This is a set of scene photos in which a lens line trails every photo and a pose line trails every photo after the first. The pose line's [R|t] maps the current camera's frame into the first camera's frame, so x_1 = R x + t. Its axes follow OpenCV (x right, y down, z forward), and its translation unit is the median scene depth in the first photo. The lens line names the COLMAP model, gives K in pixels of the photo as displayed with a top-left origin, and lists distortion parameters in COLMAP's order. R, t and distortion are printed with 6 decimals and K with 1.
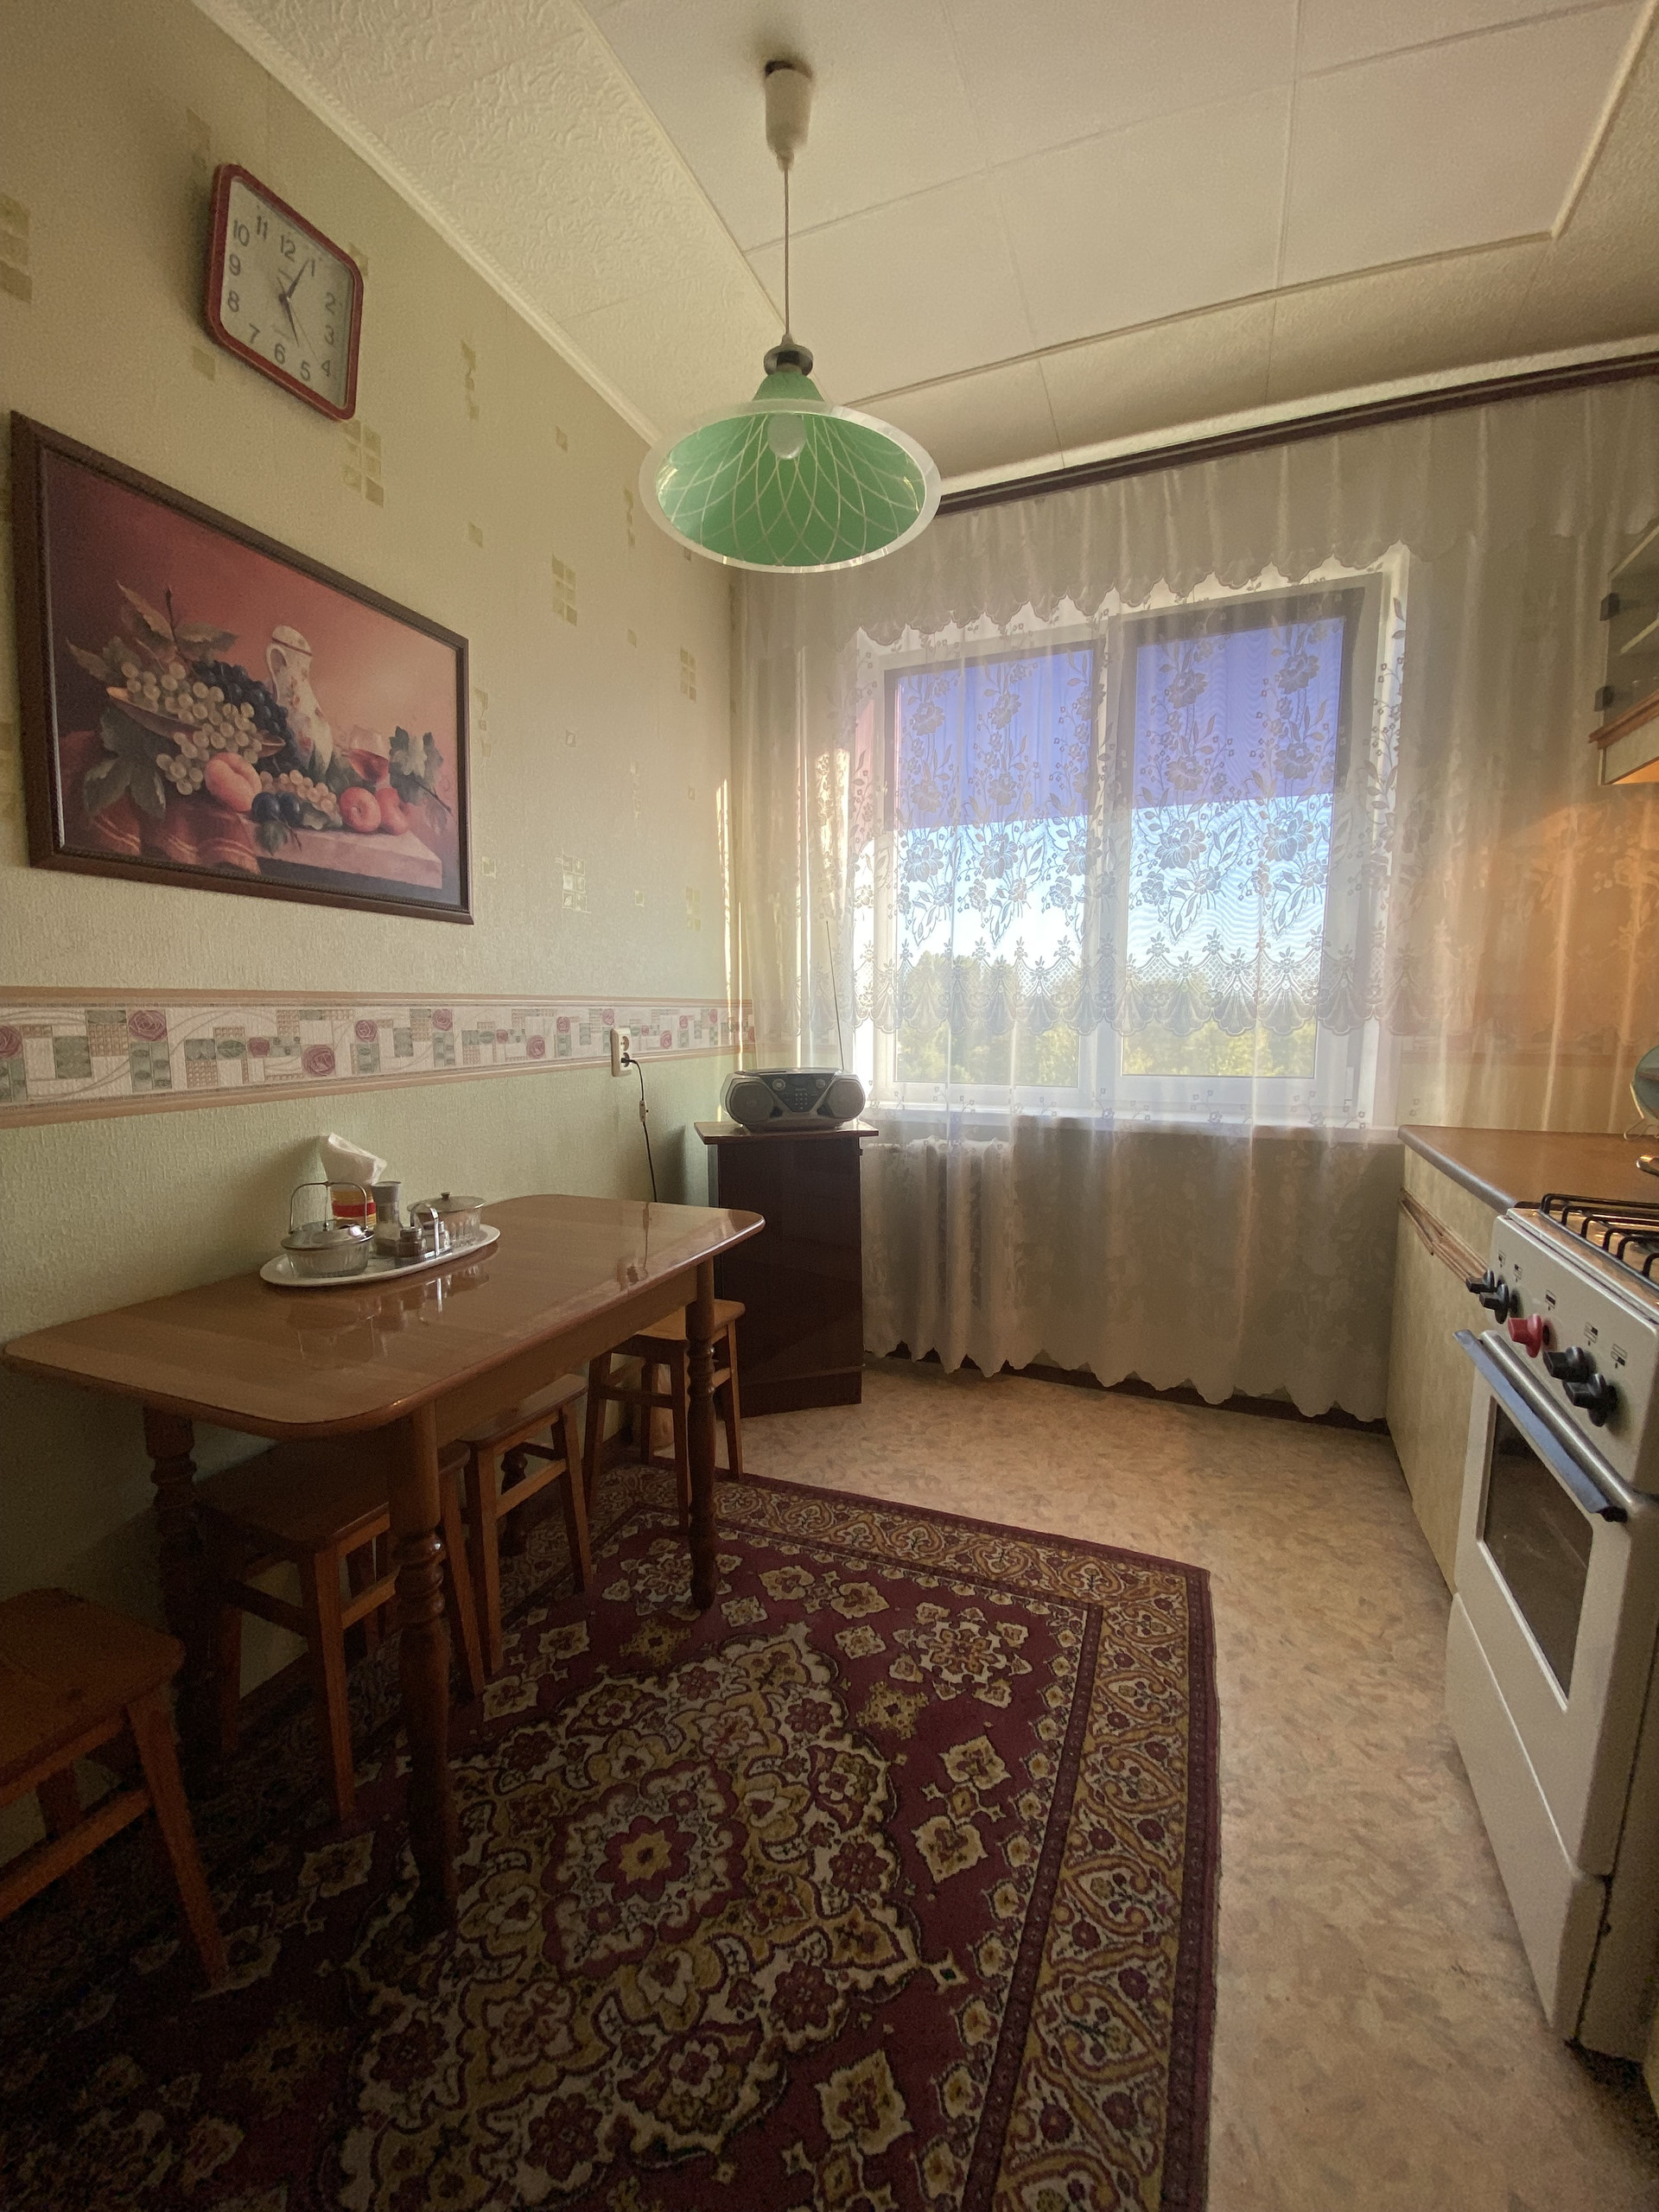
lens RADIAL K [[895.0, 0, 820.9], [0, 895.0, 1104.0], [0, 0, 1]] dist [-0.005990, -0.010375]
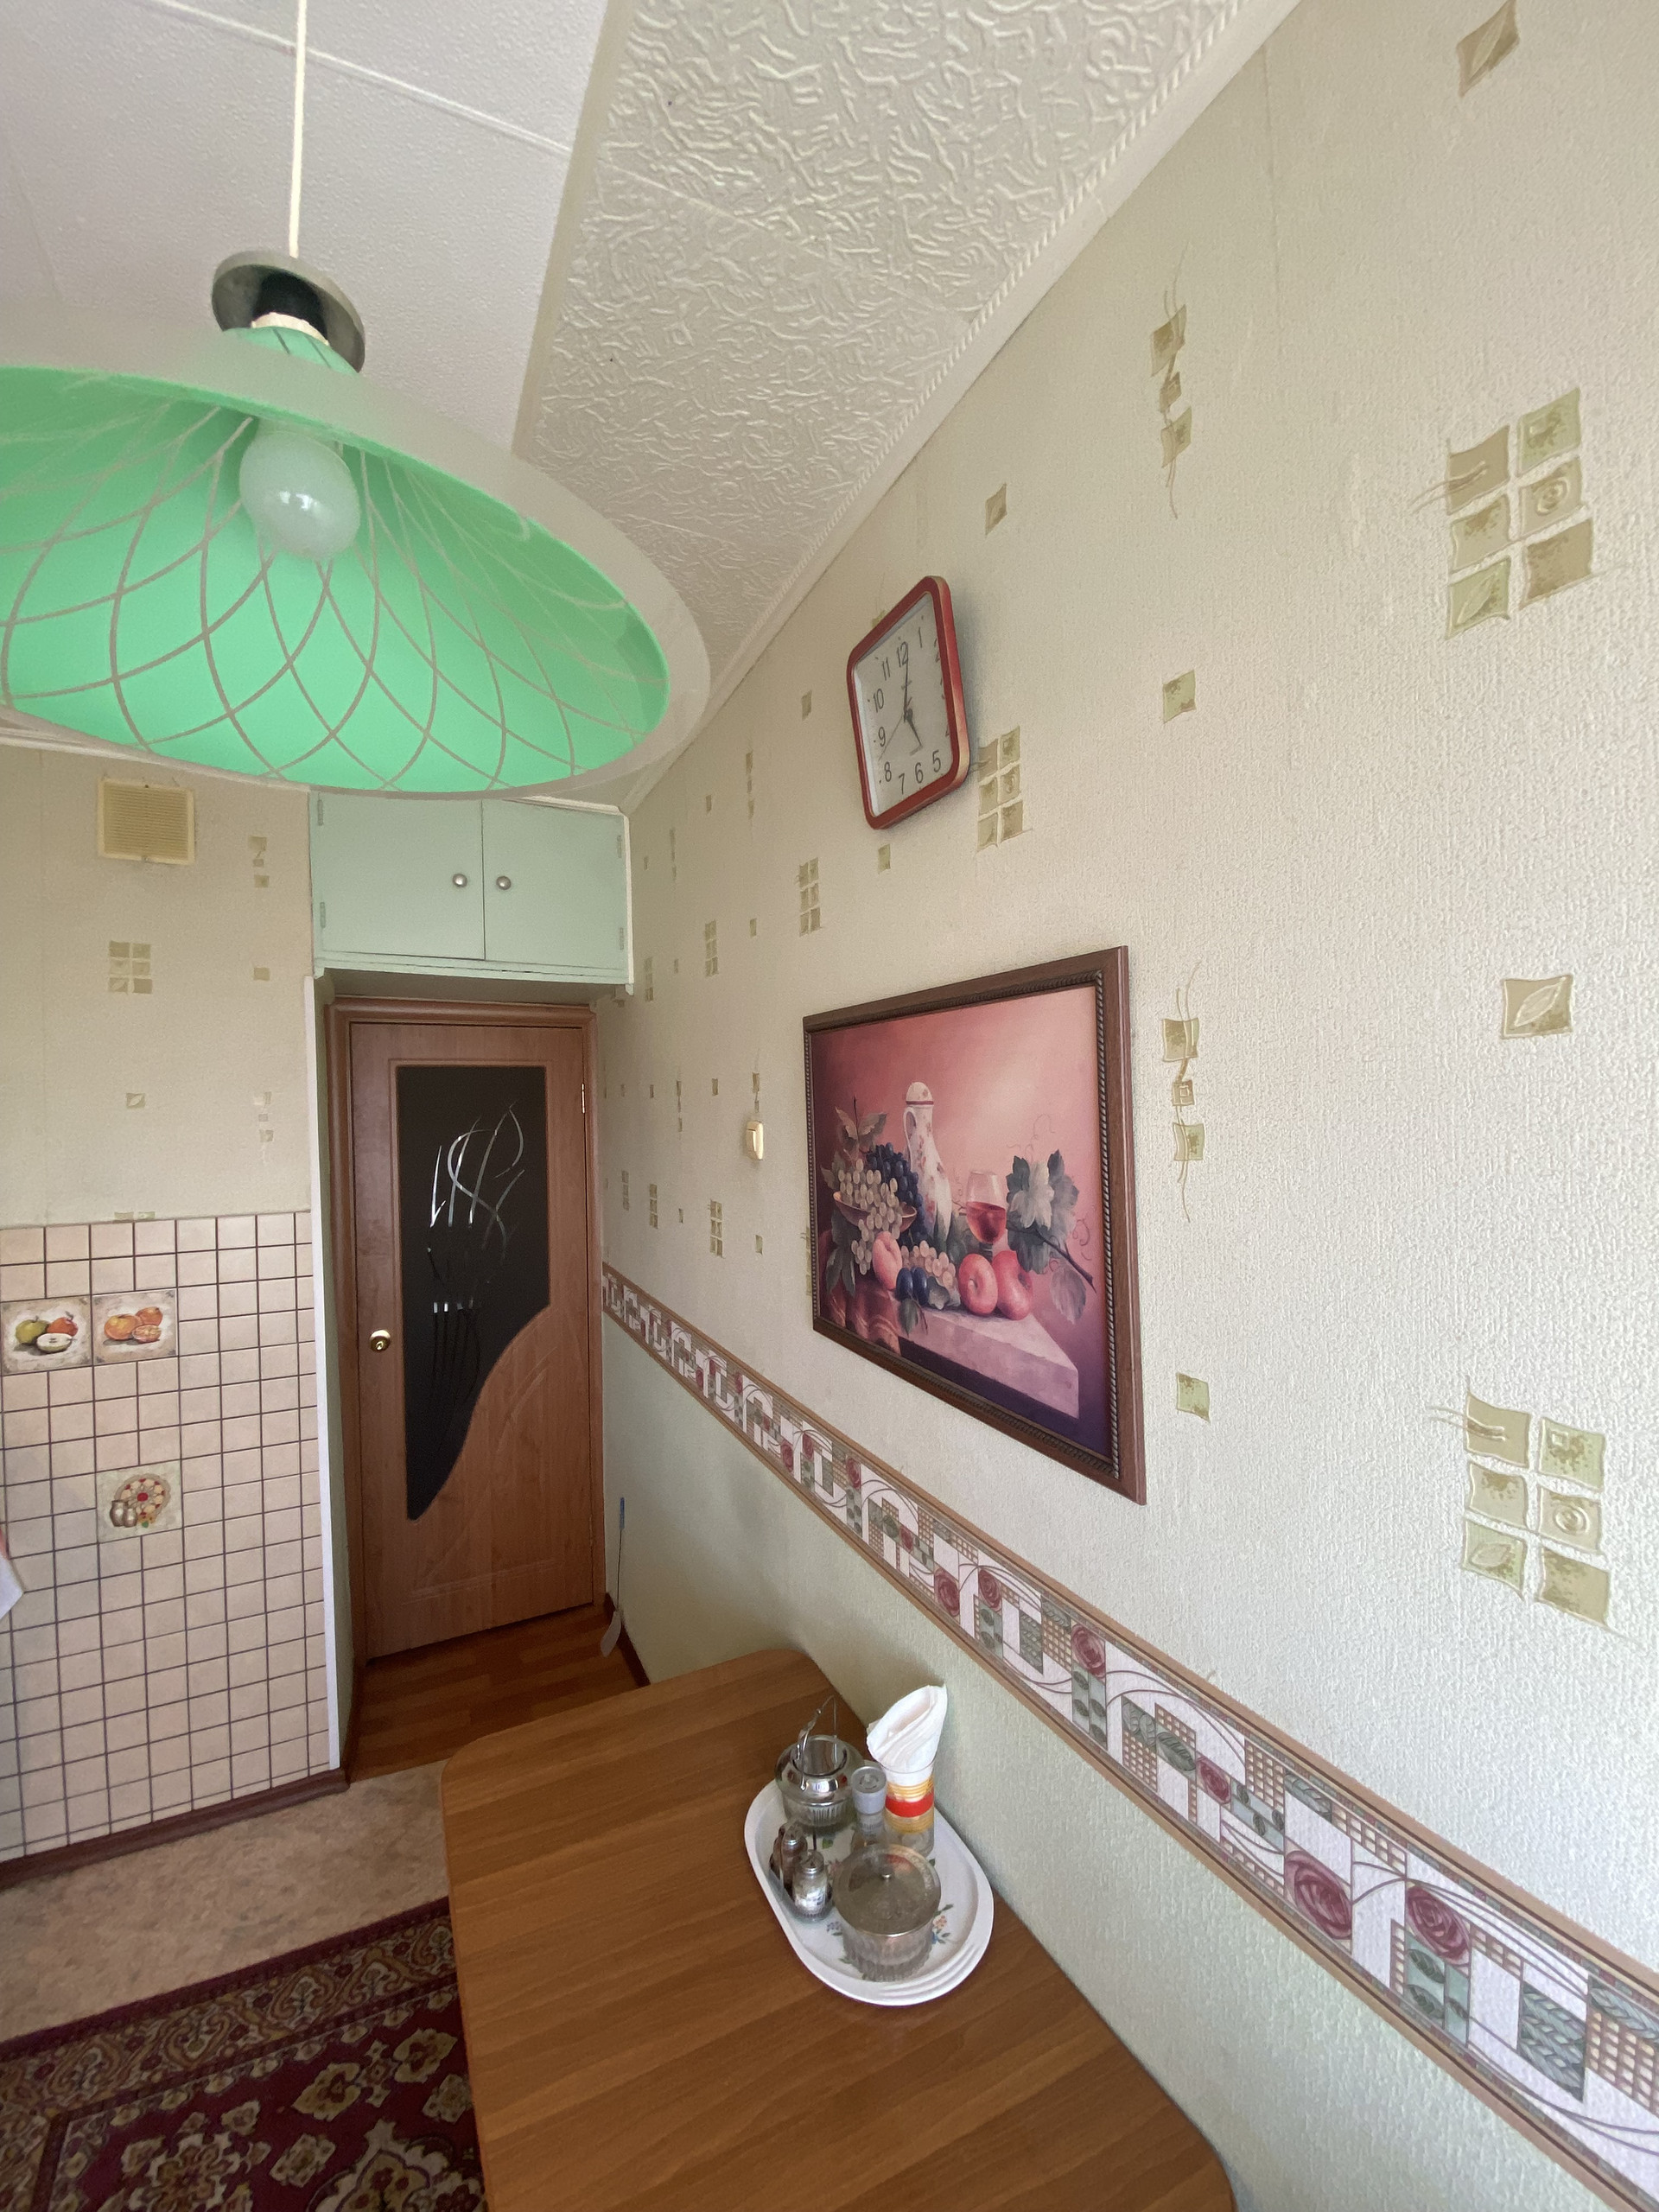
lens RADIAL K [[895.0, 0, 828.5], [0, 895.0, 1098.5], [0, 0, 1]] dist [-0.005990, -0.010375]
pose [[-0.662328, 0.001130, -0.749213, 0.116758], [-0.065178, 0.996121, 0.059121, -0.565764], [0.746374, 0.087990, -0.659685, 1.512671]]
